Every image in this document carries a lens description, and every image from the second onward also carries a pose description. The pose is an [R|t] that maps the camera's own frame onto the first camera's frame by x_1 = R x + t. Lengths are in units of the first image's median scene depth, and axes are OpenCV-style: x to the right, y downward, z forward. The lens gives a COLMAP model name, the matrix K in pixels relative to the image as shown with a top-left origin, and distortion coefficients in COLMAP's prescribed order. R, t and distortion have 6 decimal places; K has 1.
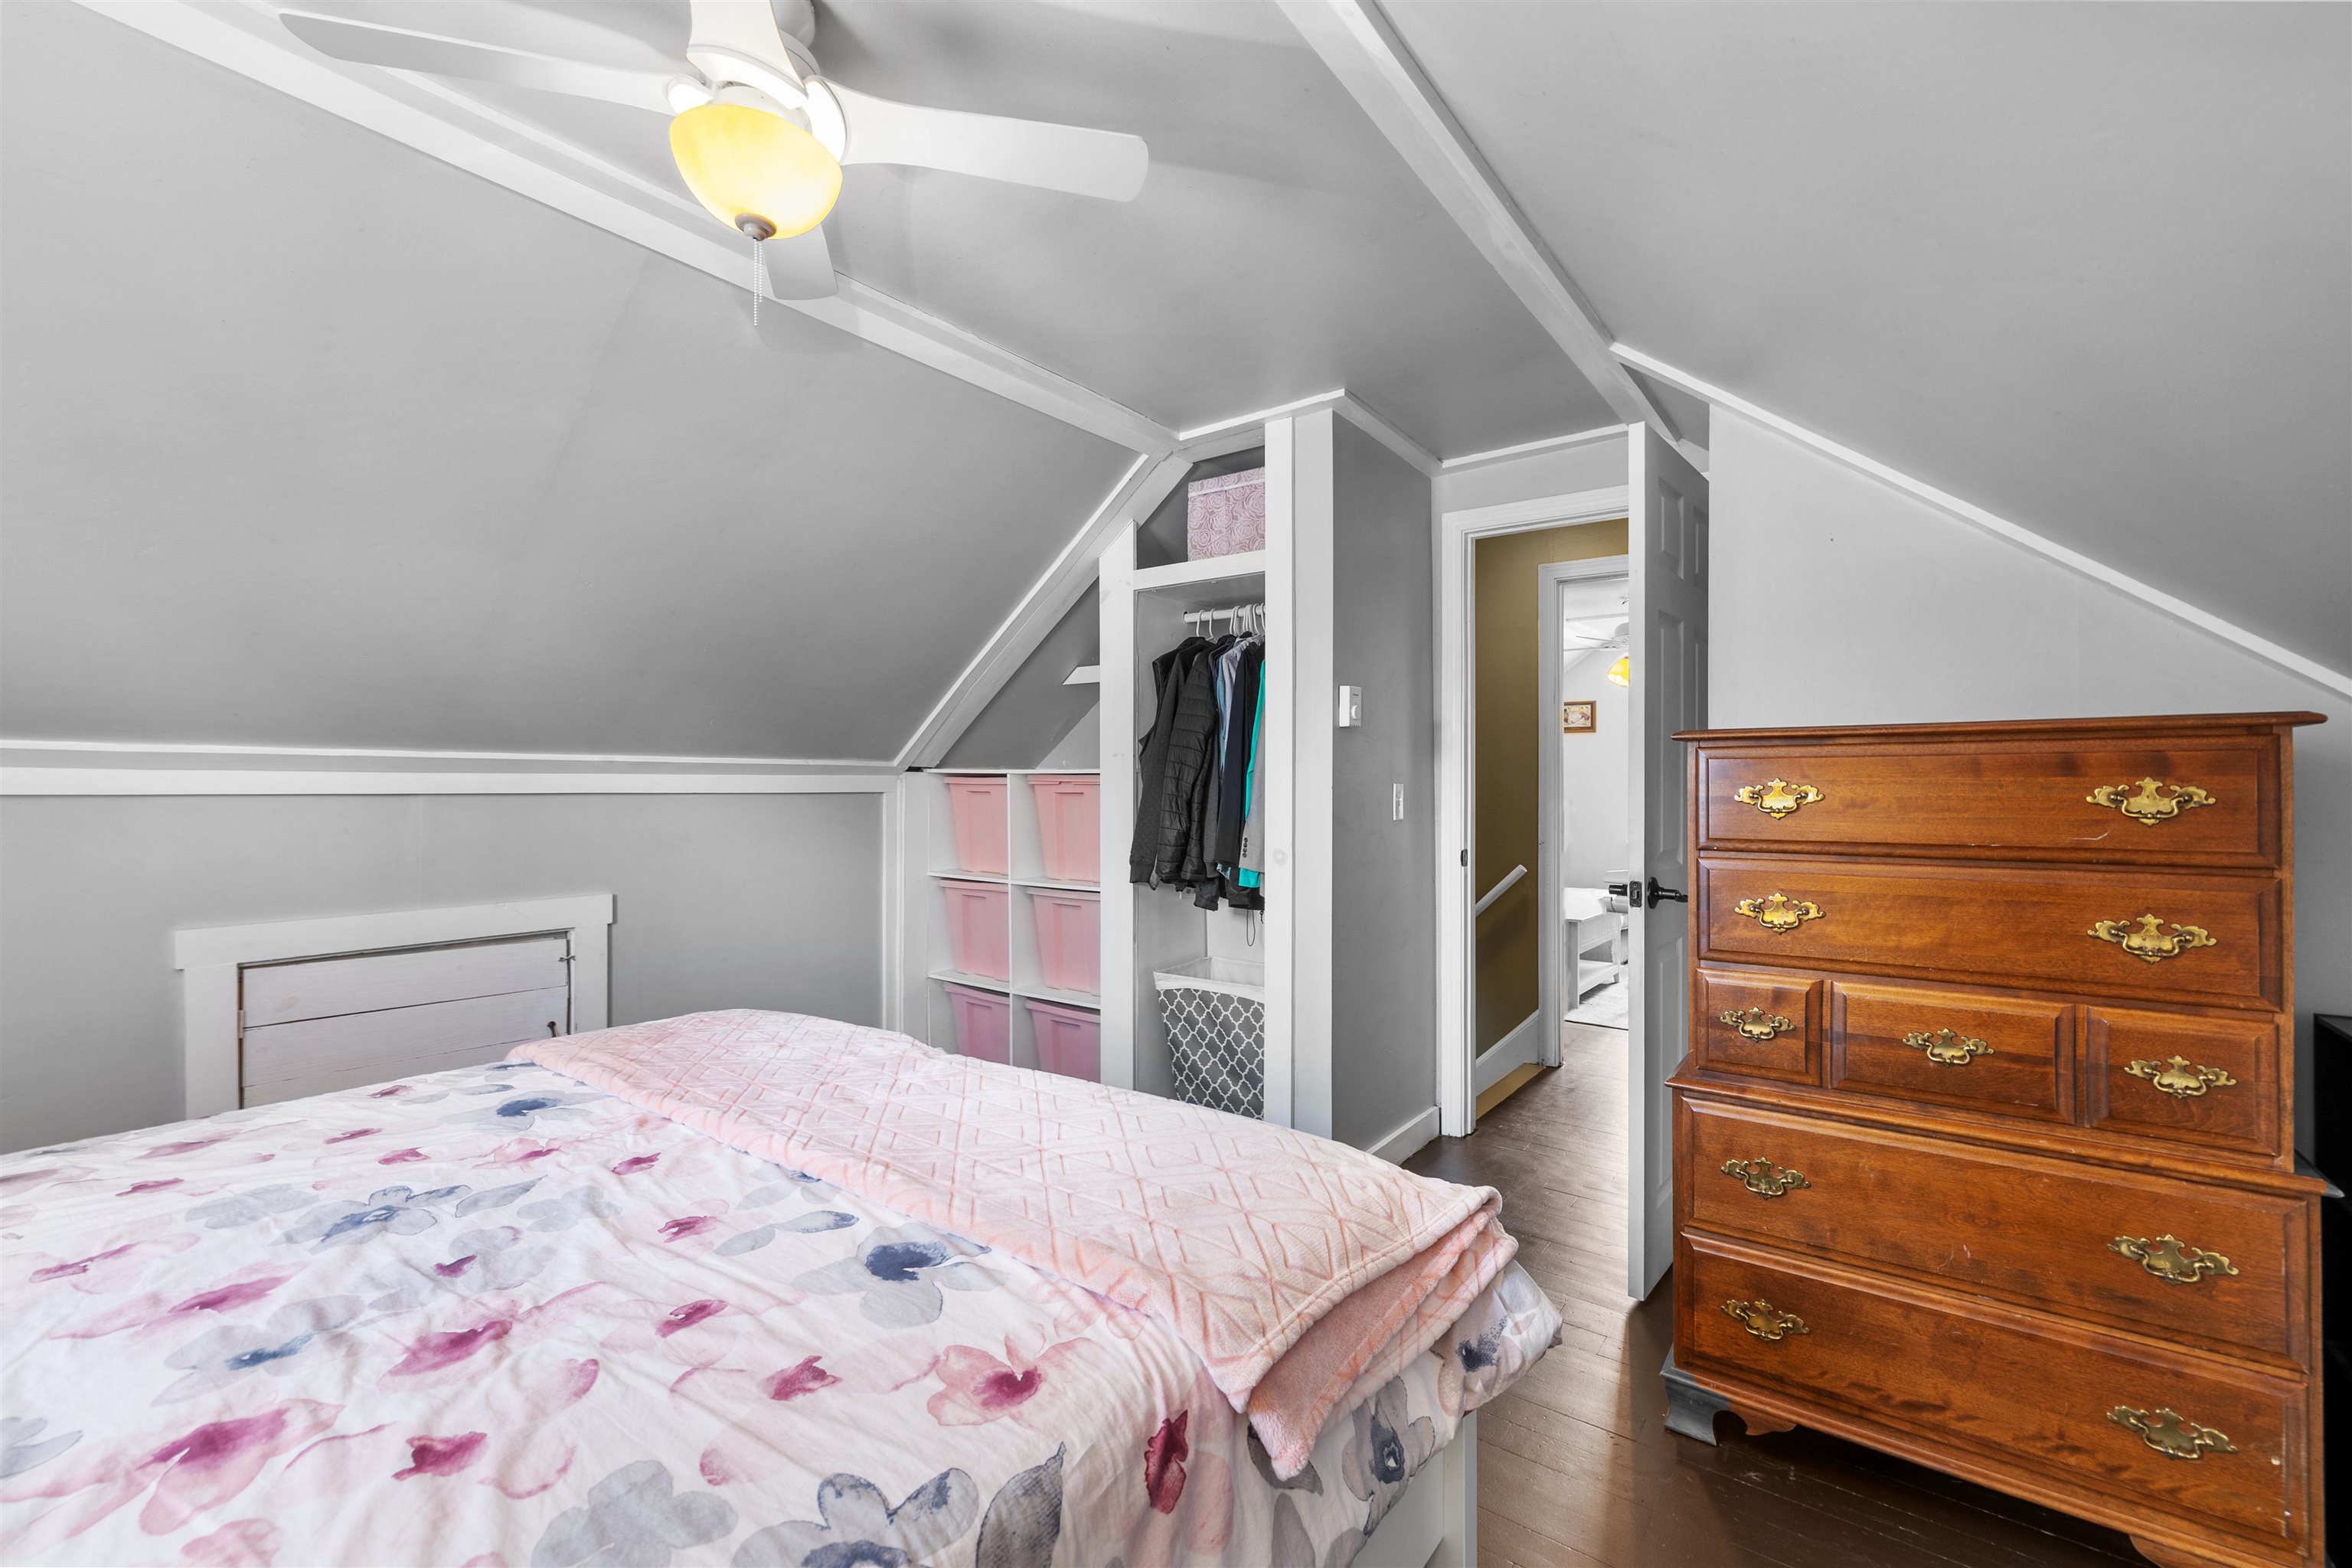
lens RADIAL K [[995.5, 0, 1169.3], [0, 995.5, 780.9], [0, 0, 1]] dist [-0.000086, -0.000186]
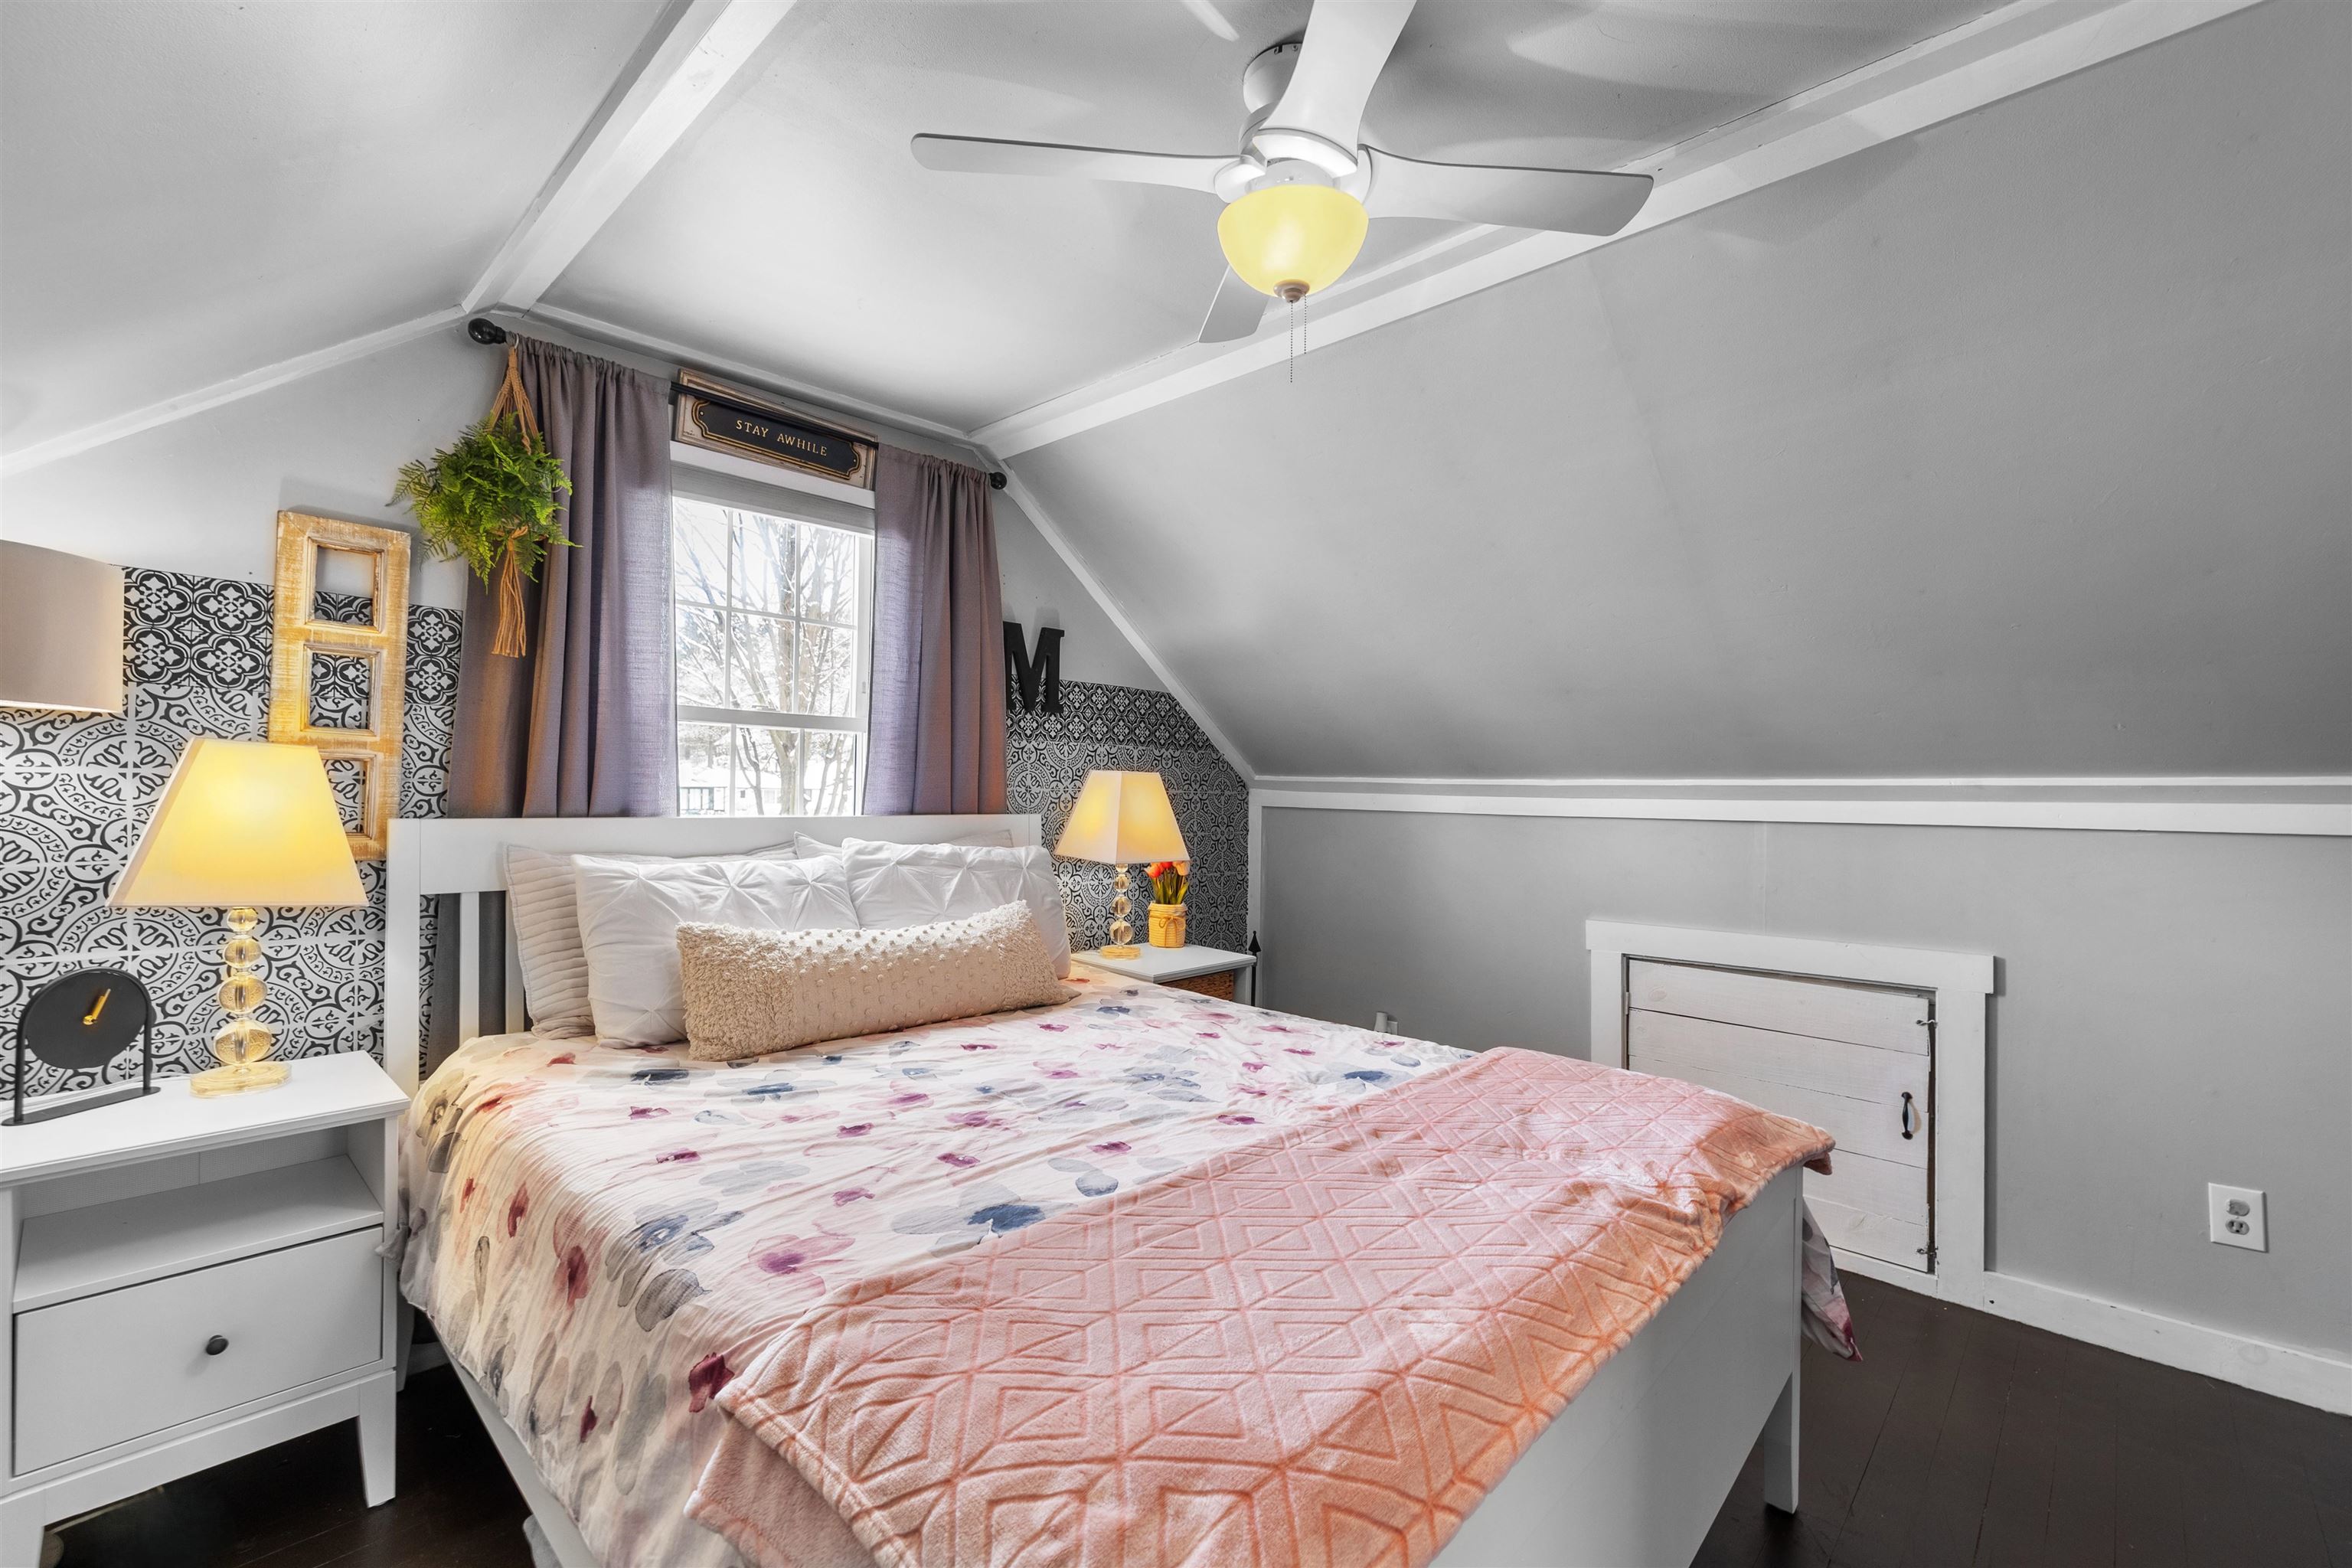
lens RADIAL K [[1001.4, 0, 1165.4], [0, 1001.4, 793.3], [0, 0, 1]] dist [-0.001242, 0.000086]
pose [[-0.121936, -0.012001, -0.992465, 0.797794], [-0.005519, 0.999920, -0.011413, -0.002848], [0.992523, 0.004086, -0.121993, 1.198751]]
